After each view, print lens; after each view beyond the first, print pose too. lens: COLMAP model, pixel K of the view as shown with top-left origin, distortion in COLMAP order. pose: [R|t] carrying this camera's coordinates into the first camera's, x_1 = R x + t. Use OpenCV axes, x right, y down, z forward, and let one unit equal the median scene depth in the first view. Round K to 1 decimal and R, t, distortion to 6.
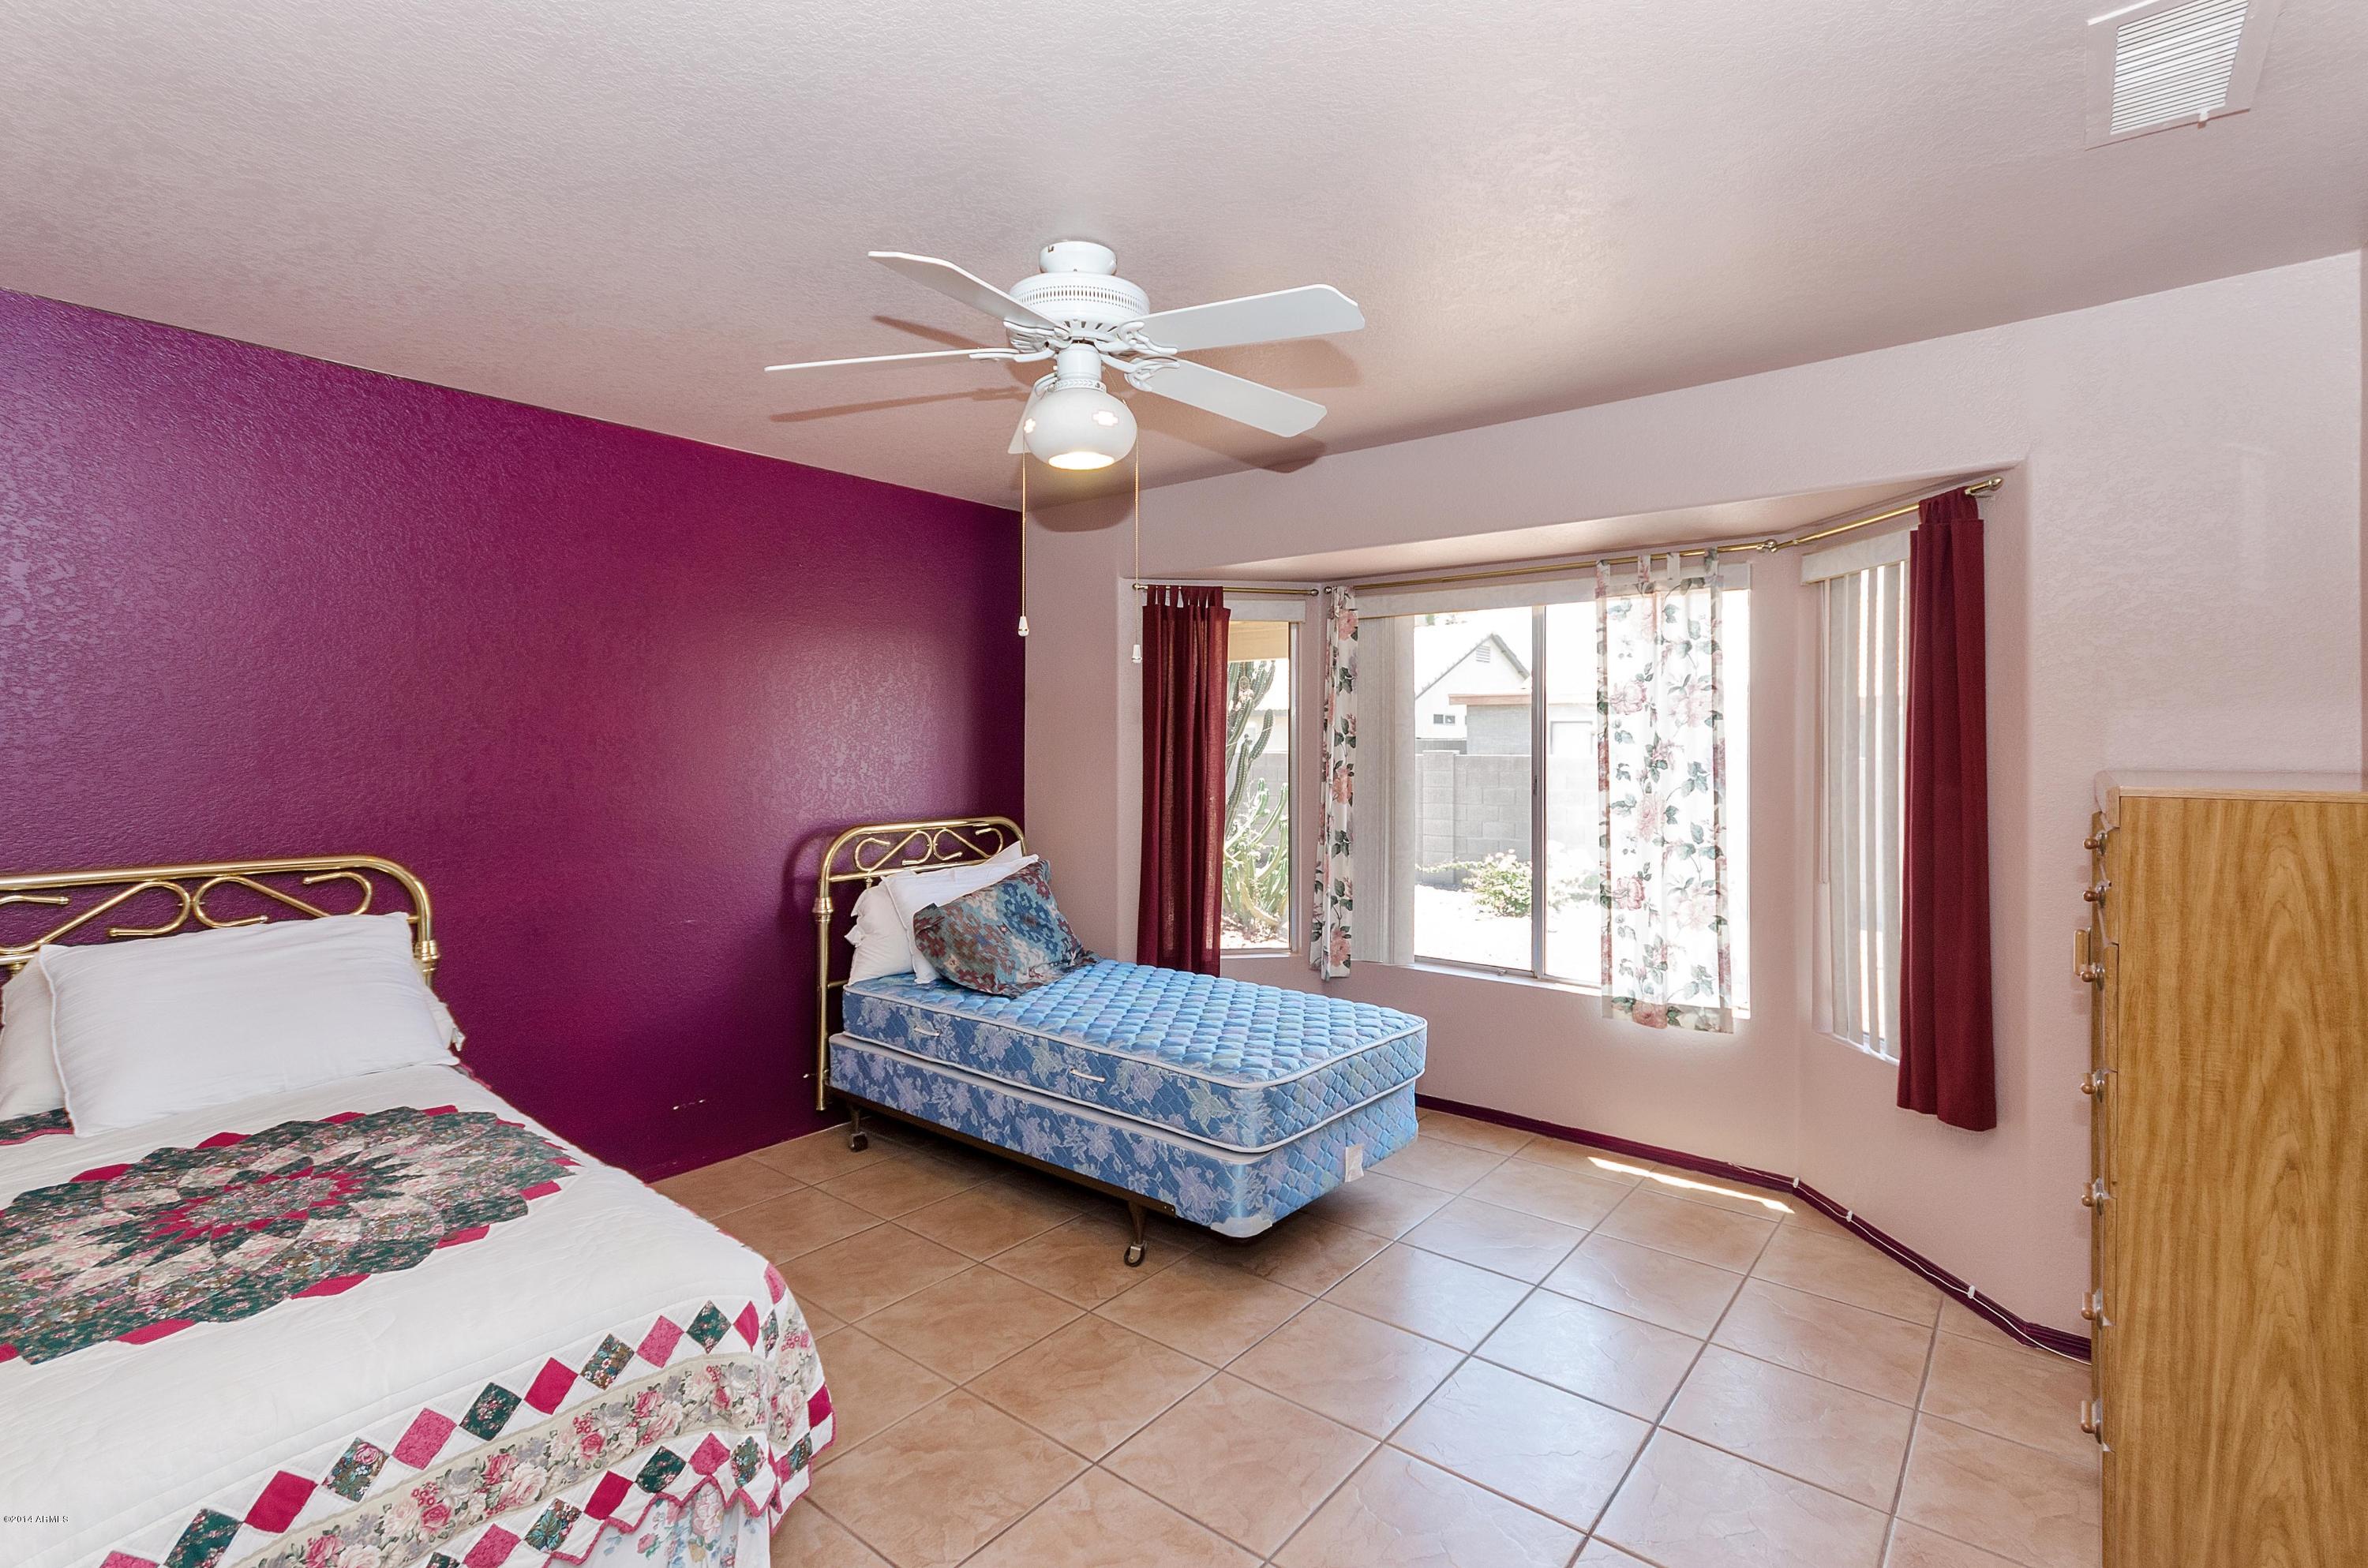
lens RADIAL K [[1084.5, 0, 1172.3], [0, 1084.5, 769.7], [0, 0, 1]] dist [0.009443, 0.001354]
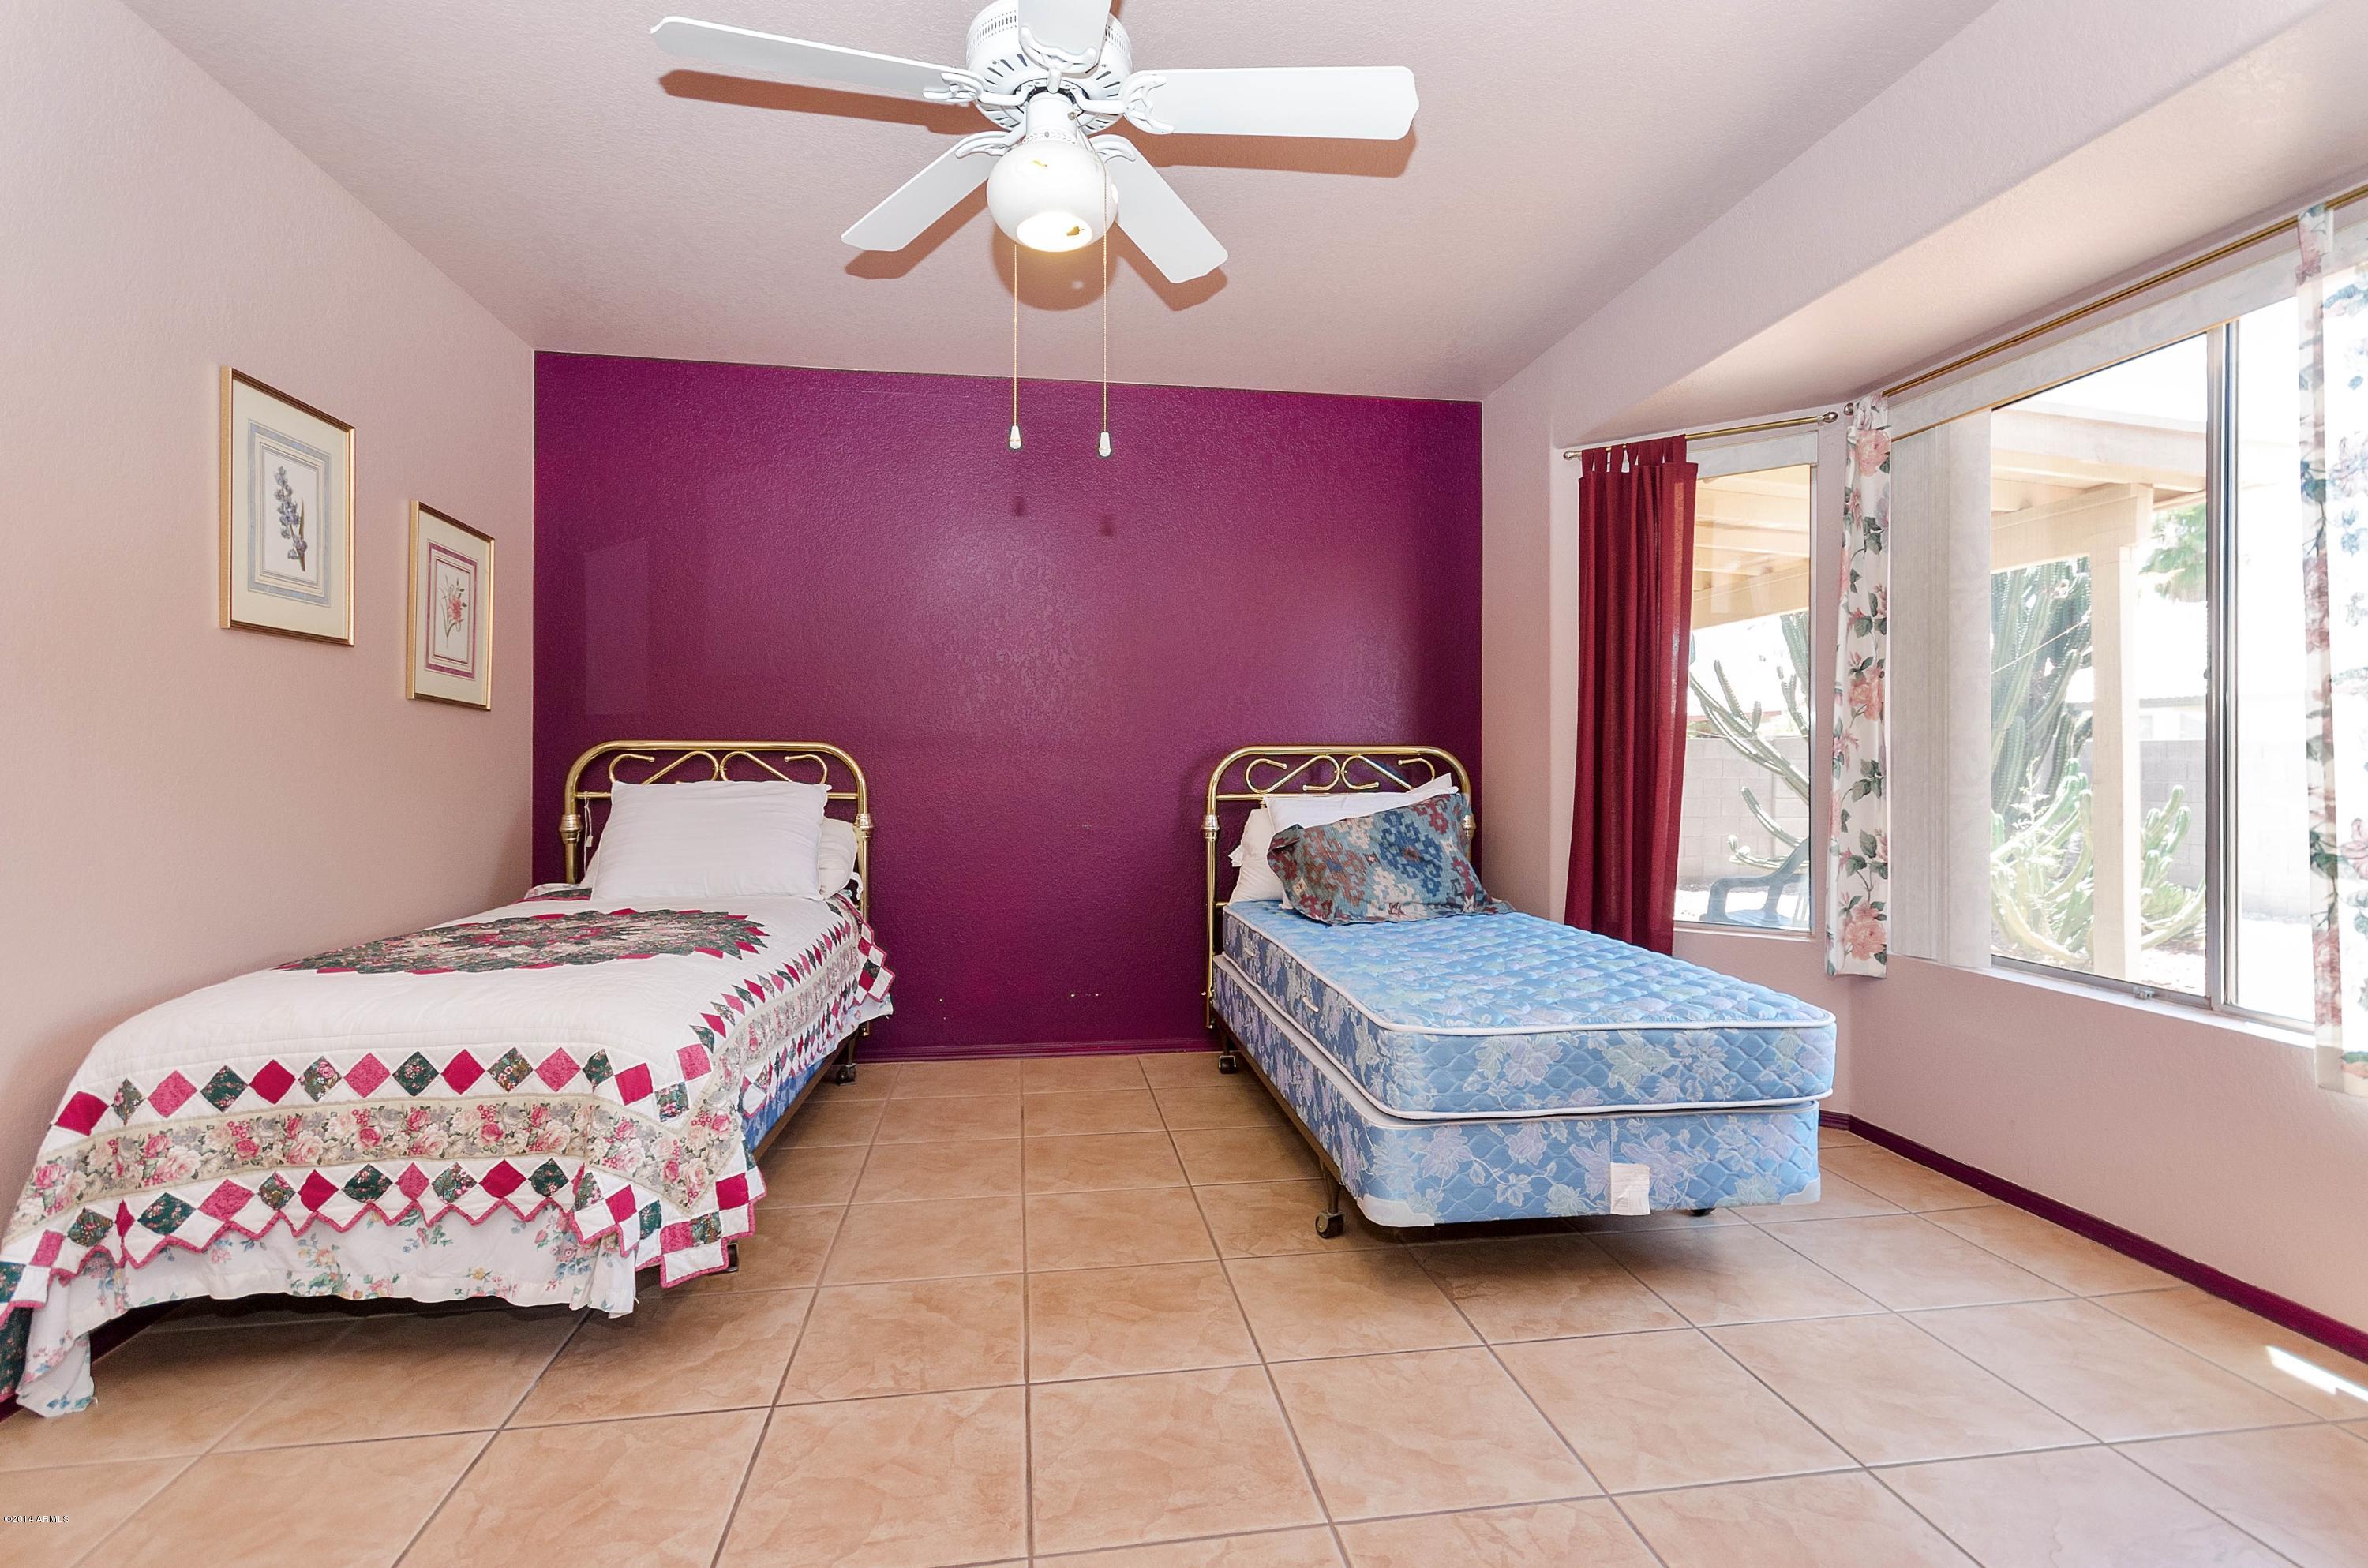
lens RADIAL K [[1084.5, 0, 1183.9], [0, 1084.5, 770.1], [0, 0, 1]] dist [0.009443, 0.001354]
pose [[0.748254, 0.006106, -0.663385, 0.333568], [-0.015954, 0.999834, -0.008793, 0.088131], [0.663221, 0.017163, 0.748227, 0.242148]]
